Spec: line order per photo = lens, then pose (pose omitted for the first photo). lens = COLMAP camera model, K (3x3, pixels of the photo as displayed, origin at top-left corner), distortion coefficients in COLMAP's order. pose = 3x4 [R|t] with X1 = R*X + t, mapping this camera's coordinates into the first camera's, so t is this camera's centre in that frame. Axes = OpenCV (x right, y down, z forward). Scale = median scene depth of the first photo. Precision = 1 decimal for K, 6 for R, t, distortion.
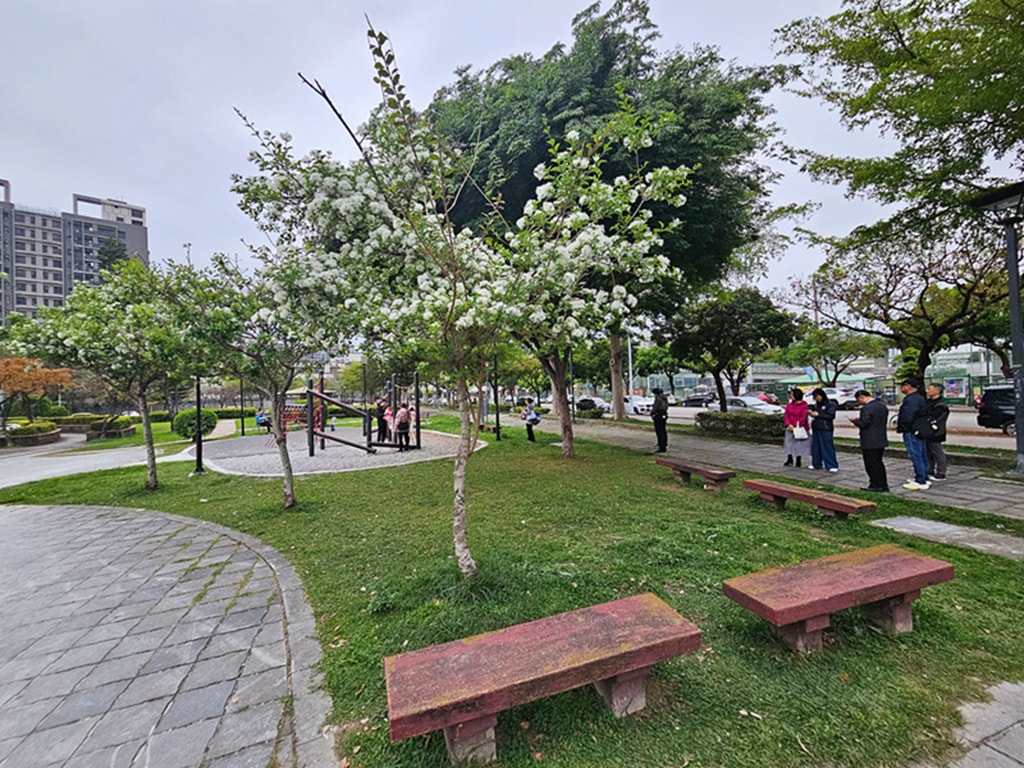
lens RADIAL K [[420.7, 0, 509.8], [0, 420.7, 387.5], [0, 0, 1]] dist [-0.010675, 0.004195]
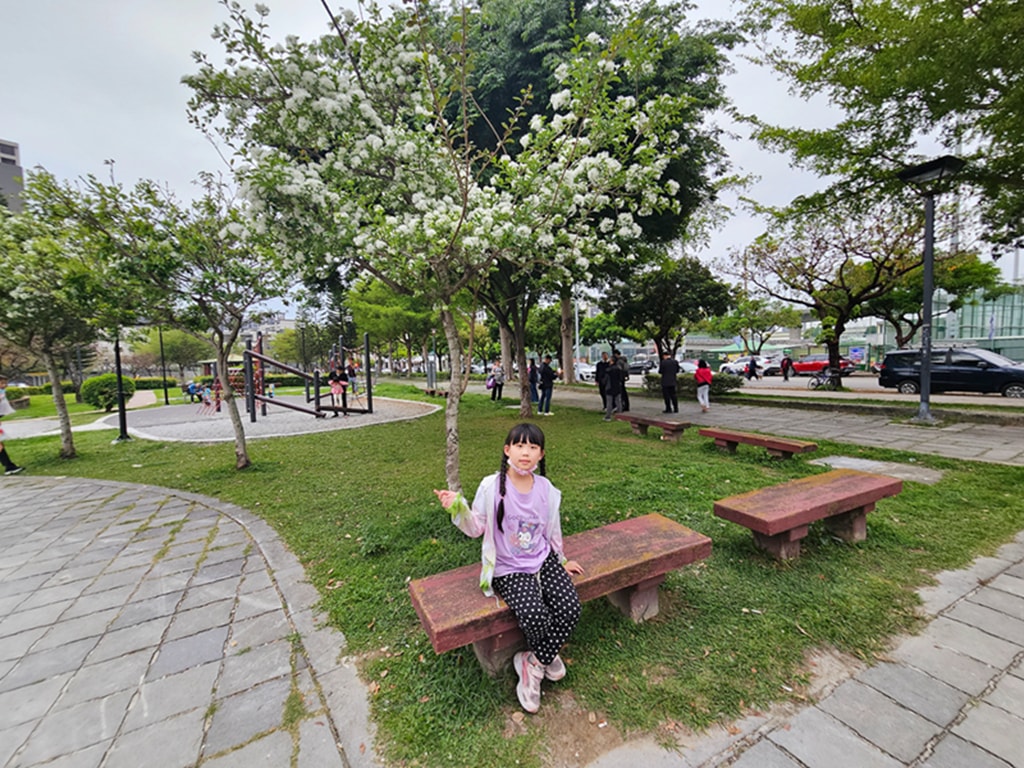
lens RADIAL K [[420.7, 0, 509.8], [0, 420.7, 387.5], [0, 0, 1]] dist [-0.010675, 0.004195]
pose [[0.991344, -0.007468, 0.131077, -0.088439], [-0.001905, 0.997458, 0.071234, 0.060875], [-0.131276, -0.070867, 0.988810, 0.023613]]
